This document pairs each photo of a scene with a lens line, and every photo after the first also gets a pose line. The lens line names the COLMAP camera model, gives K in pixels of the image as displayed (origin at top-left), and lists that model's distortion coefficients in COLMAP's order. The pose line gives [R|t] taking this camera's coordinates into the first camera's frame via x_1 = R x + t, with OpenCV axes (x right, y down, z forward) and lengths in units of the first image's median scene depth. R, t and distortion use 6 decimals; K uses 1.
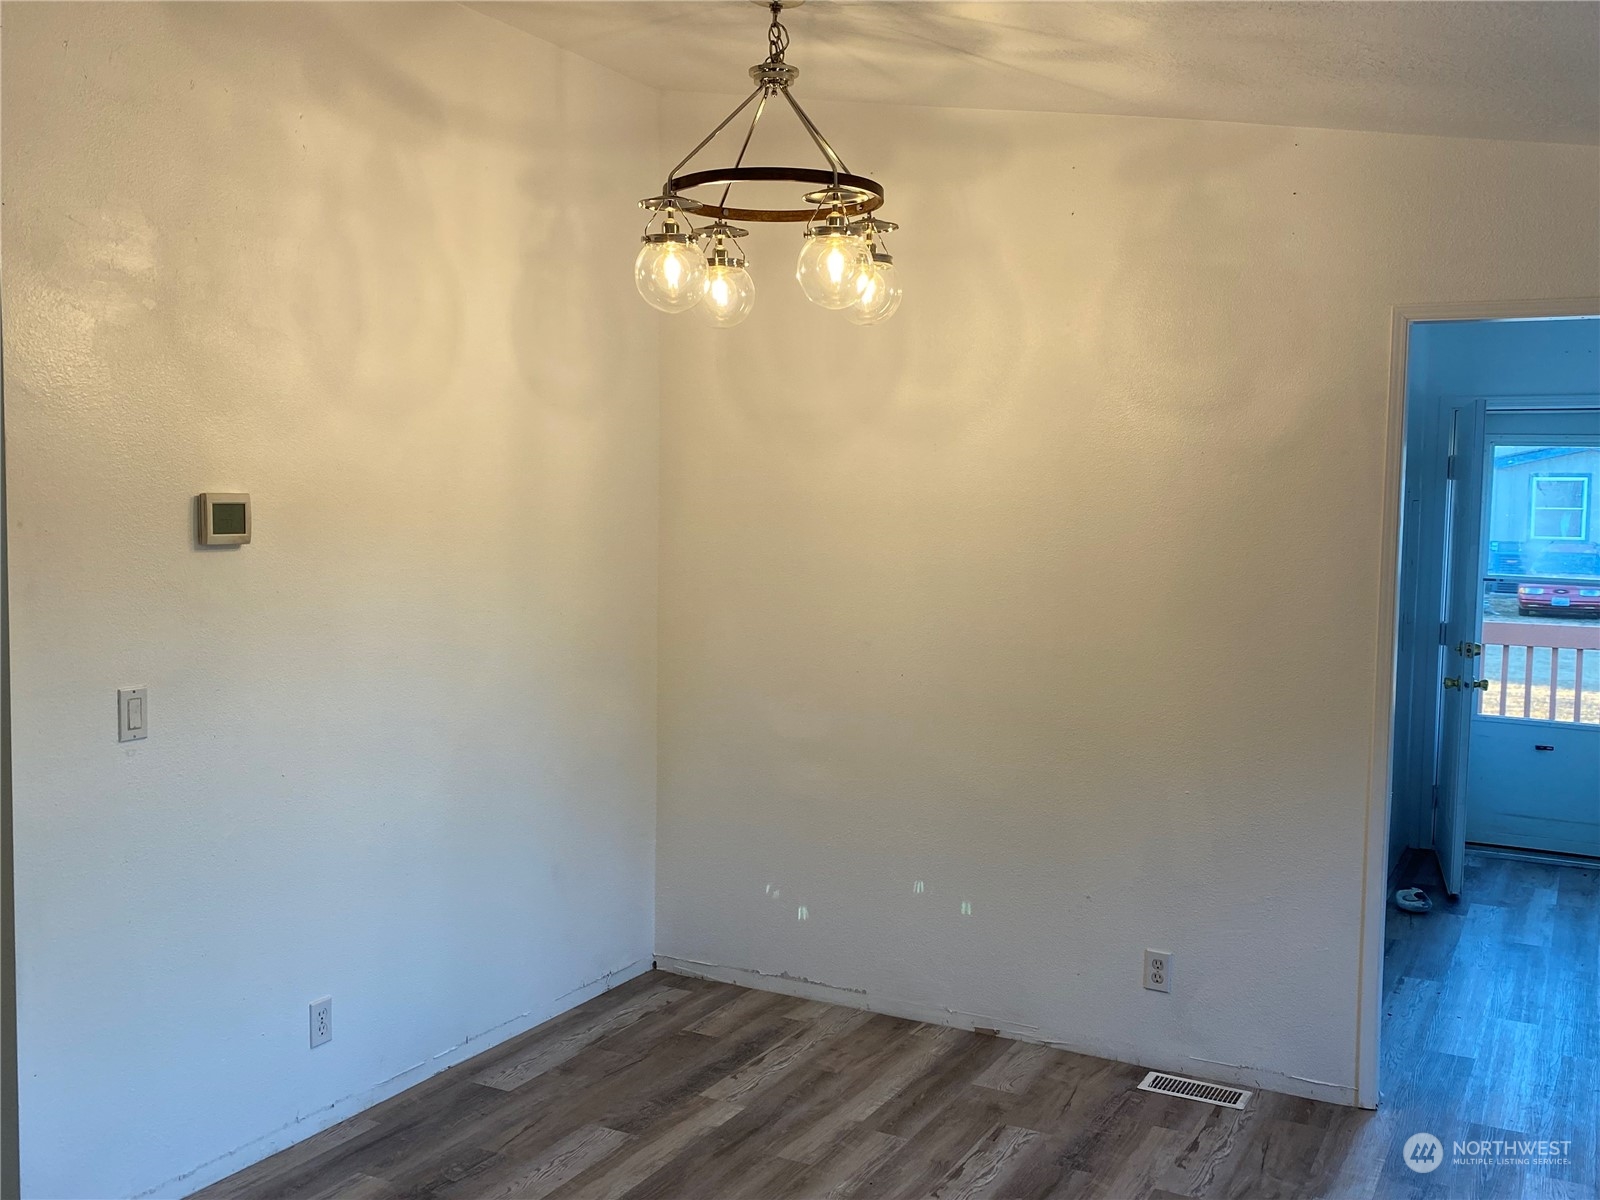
lens RADIAL K [[1507.0, 0, 800.0], [0, 1507.0, 600.0], [0, 0, 1]] dist [0.006280, -0.002905]
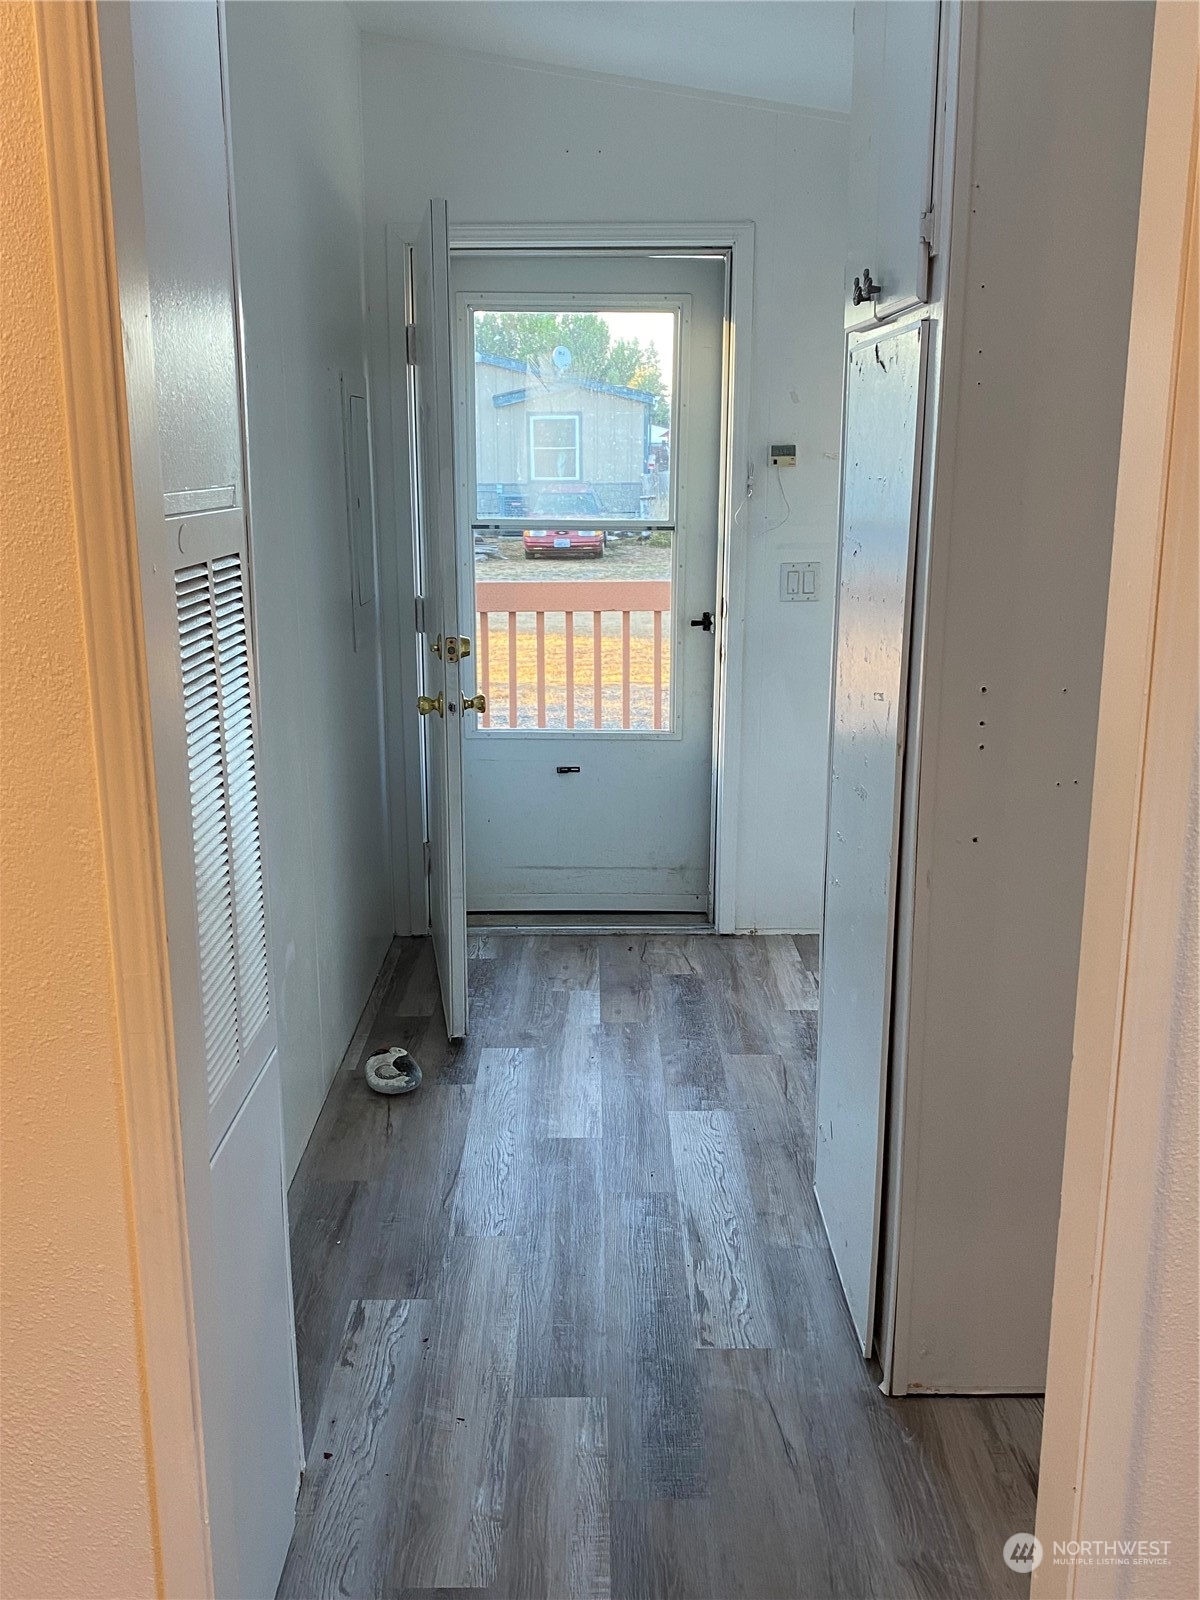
lens RADIAL K [[1496.6, 0, 600.0], [0, 1496.6, 800.0], [0, 0, 1]] dist [0.198644, -0.410500]
pose [[0.879459, -0.125783, 0.459054, 0.200955], [0.051170, 0.983846, 0.171547, -0.006809], [-0.473216, -0.127379, 0.871689, 0.417676]]
